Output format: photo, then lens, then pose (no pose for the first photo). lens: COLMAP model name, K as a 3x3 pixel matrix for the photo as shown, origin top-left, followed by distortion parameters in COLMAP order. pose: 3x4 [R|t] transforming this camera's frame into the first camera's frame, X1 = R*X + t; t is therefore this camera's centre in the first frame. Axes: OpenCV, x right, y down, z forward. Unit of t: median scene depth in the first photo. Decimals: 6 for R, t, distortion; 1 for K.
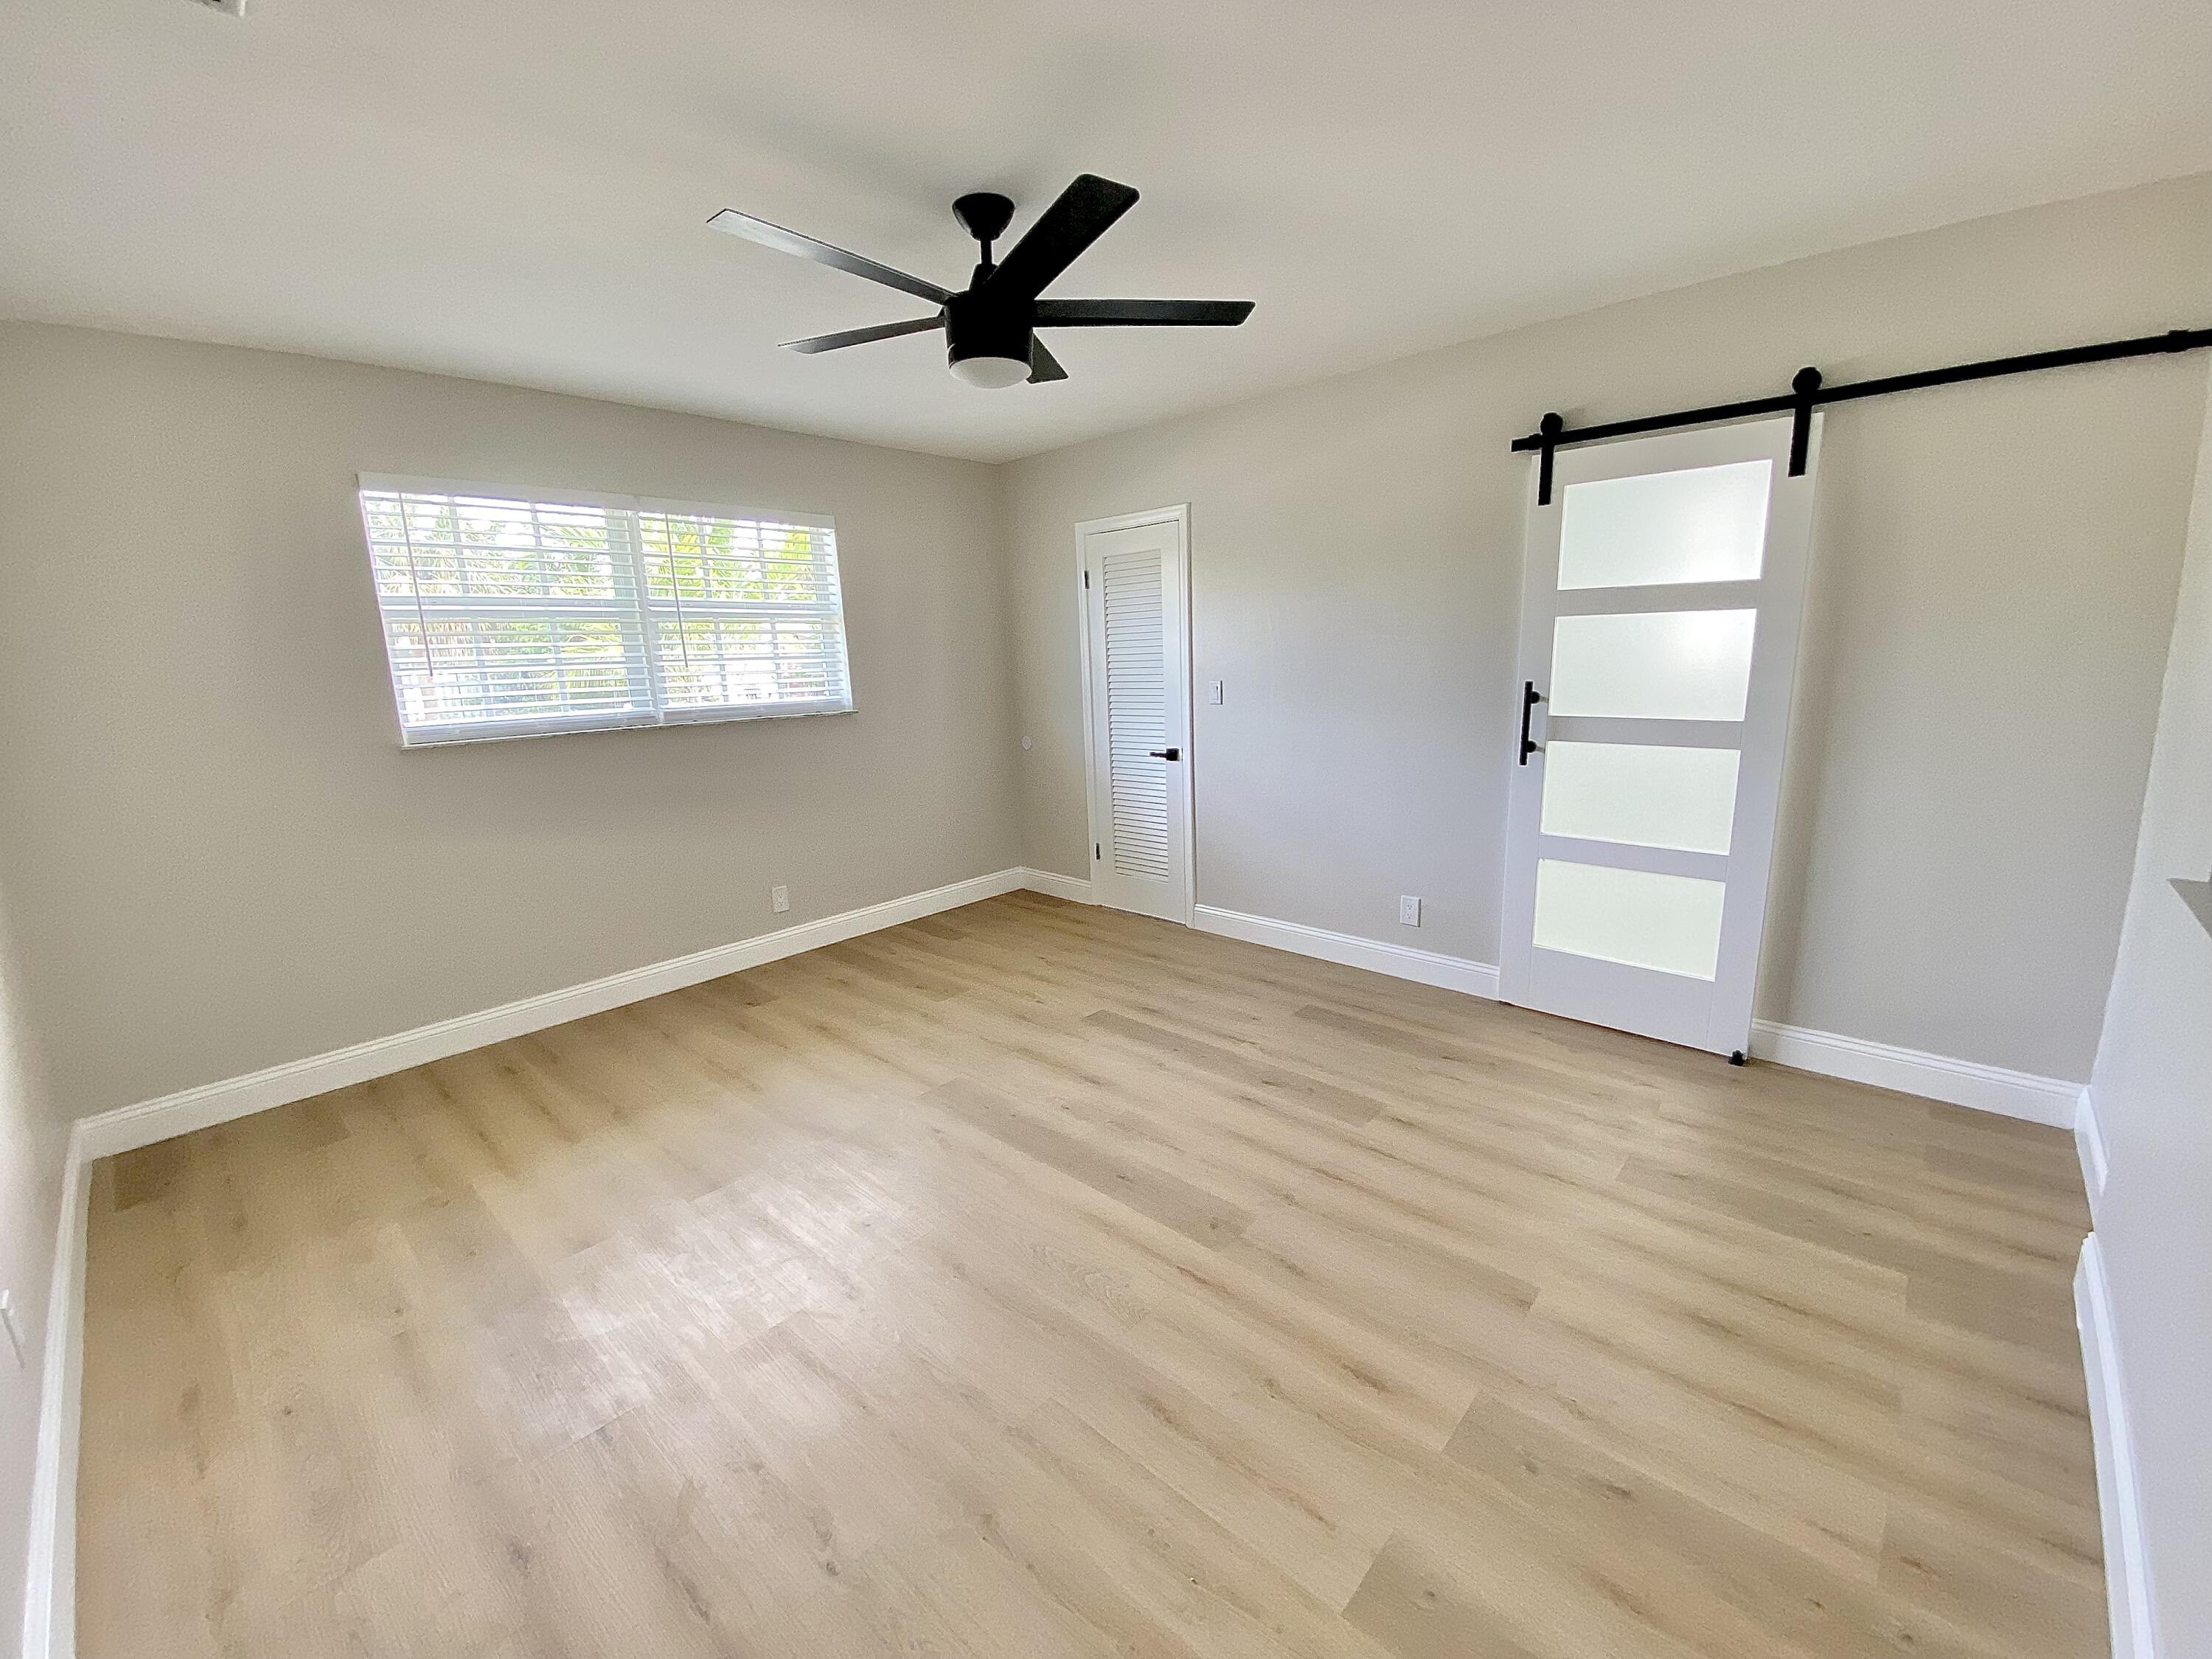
lens RADIAL K [[890.5, 0, 1103.8], [0, 890.5, 826.4], [0, 0, 1]] dist [0.017364, -0.021056]
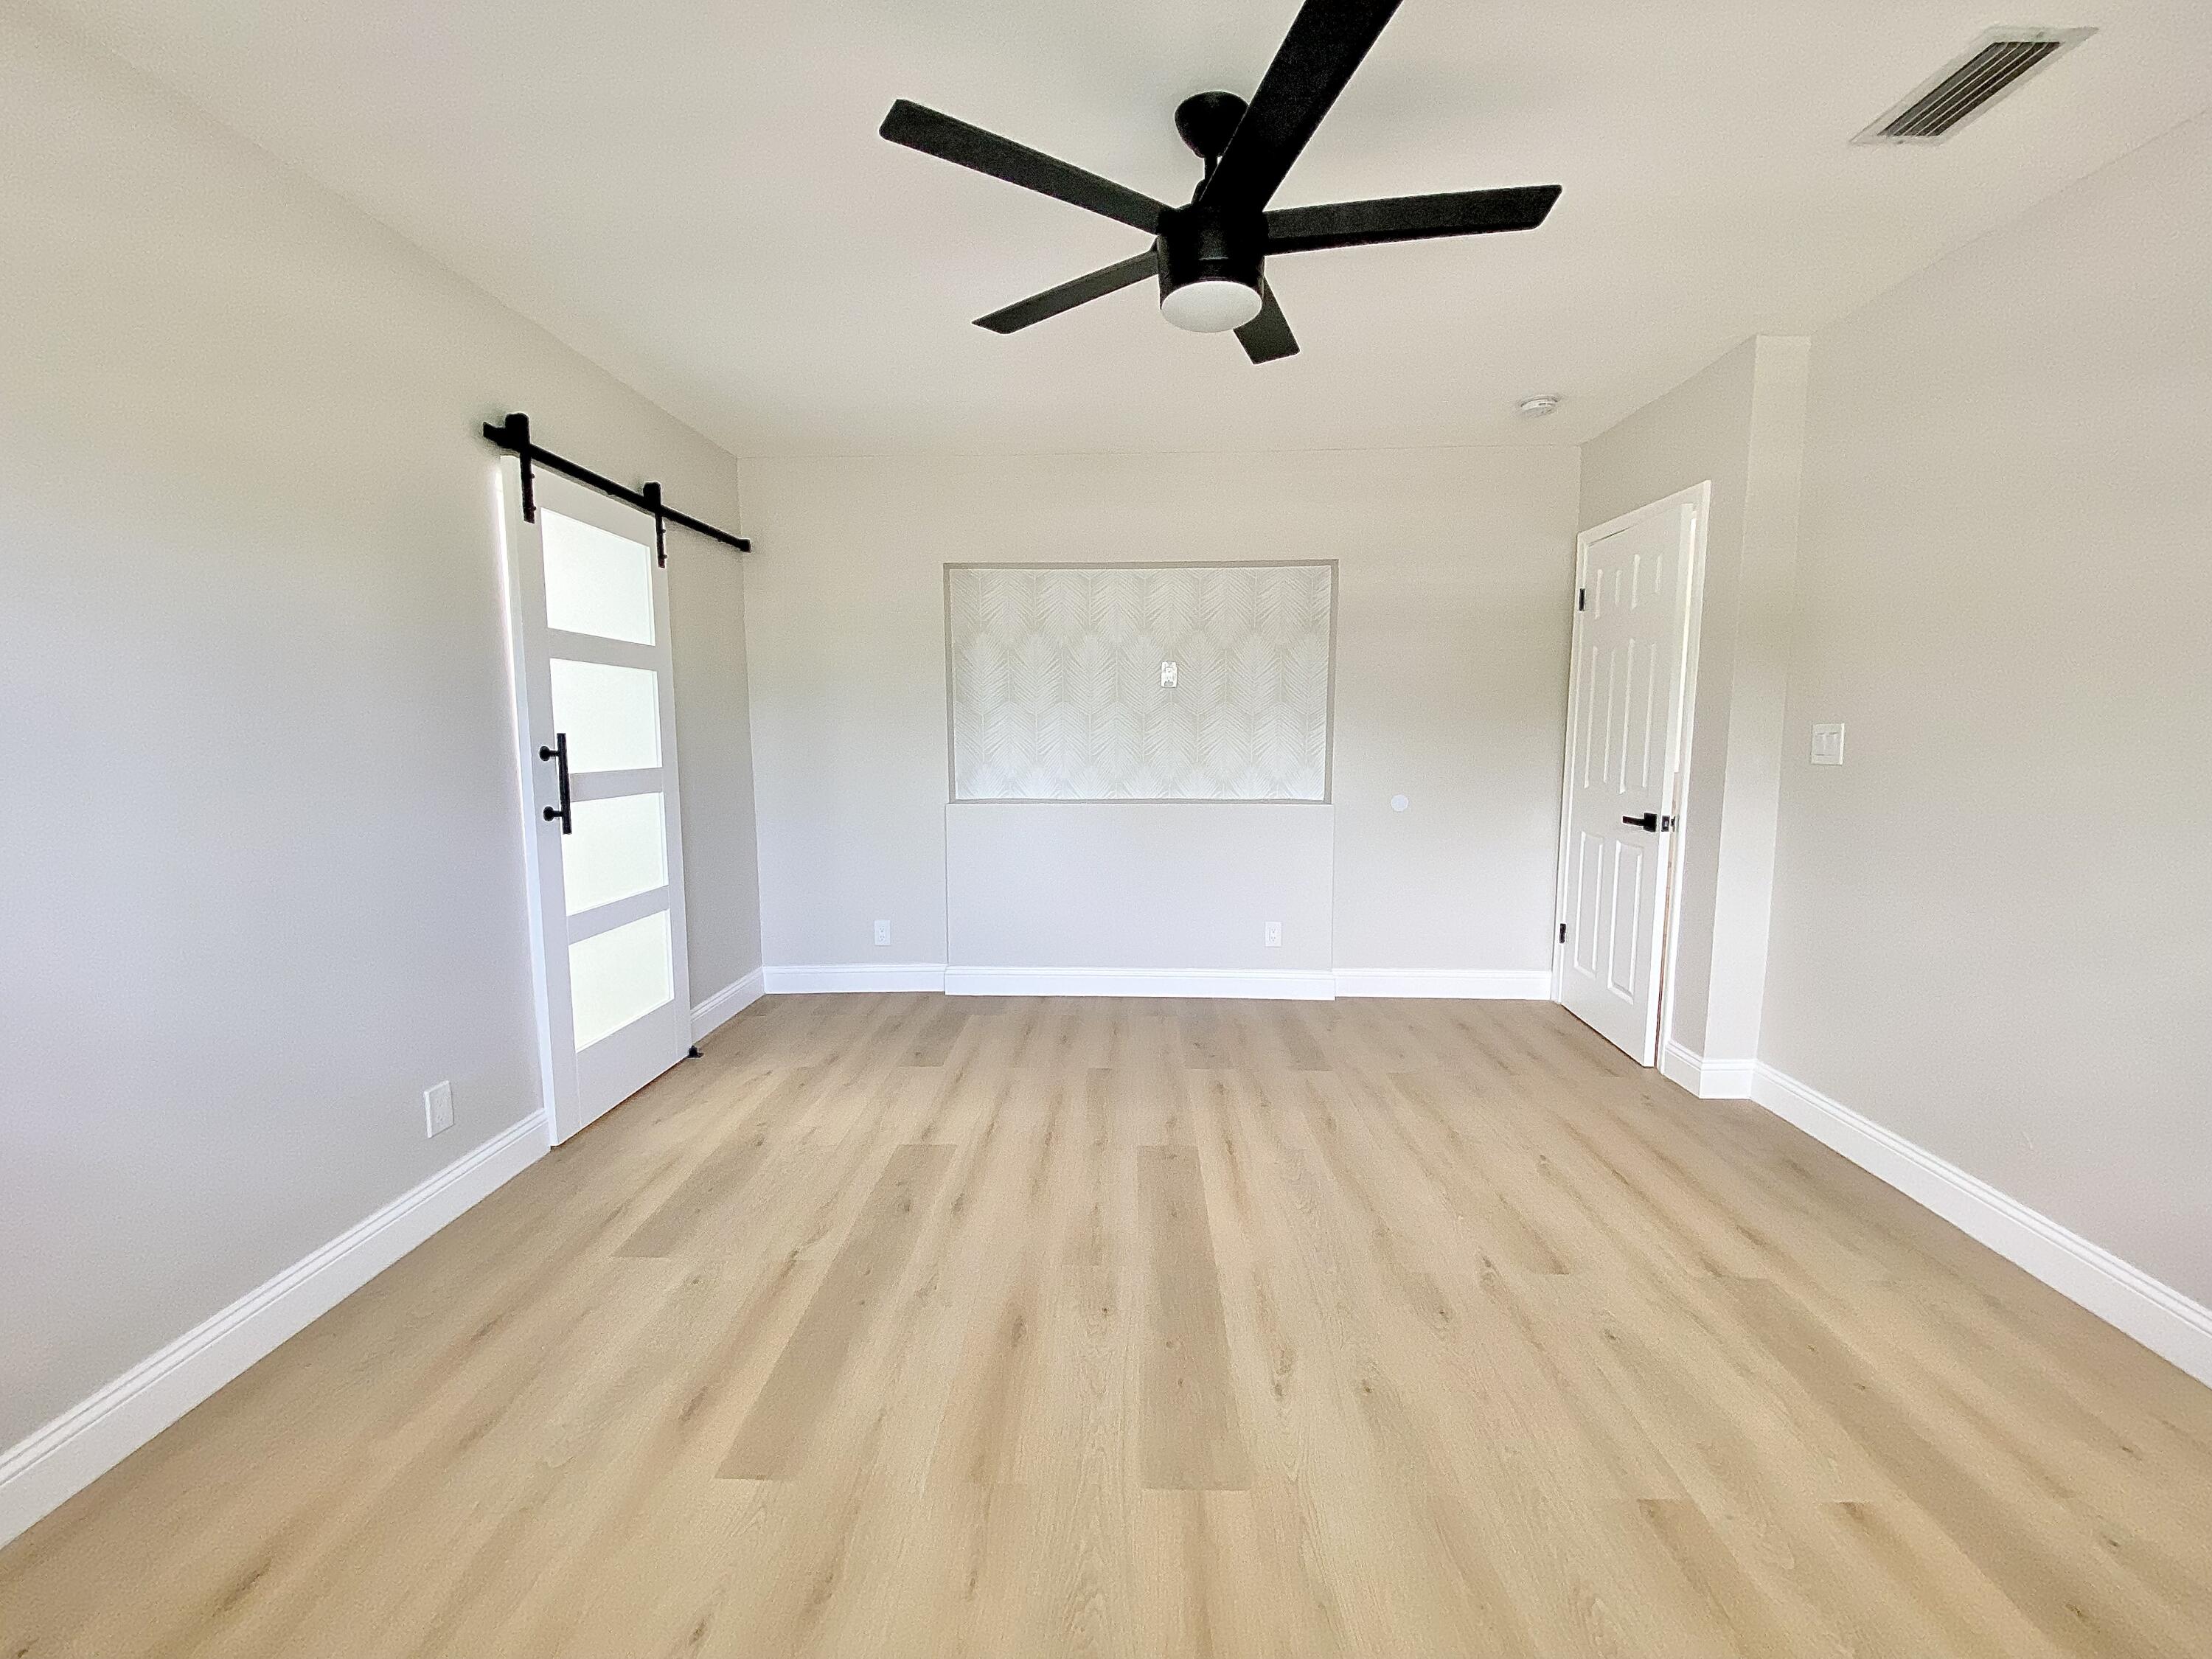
lens RADIAL K [[890.5, 0, 1103.8], [0, 890.5, 826.4], [0, 0, 1]] dist [0.017364, -0.021056]
pose [[-0.650161, -0.050898, 0.758090, -0.513393], [0.175148, 0.960842, 0.214722, -0.181670], [-0.739333, 0.272382, -0.615788, 1.244383]]
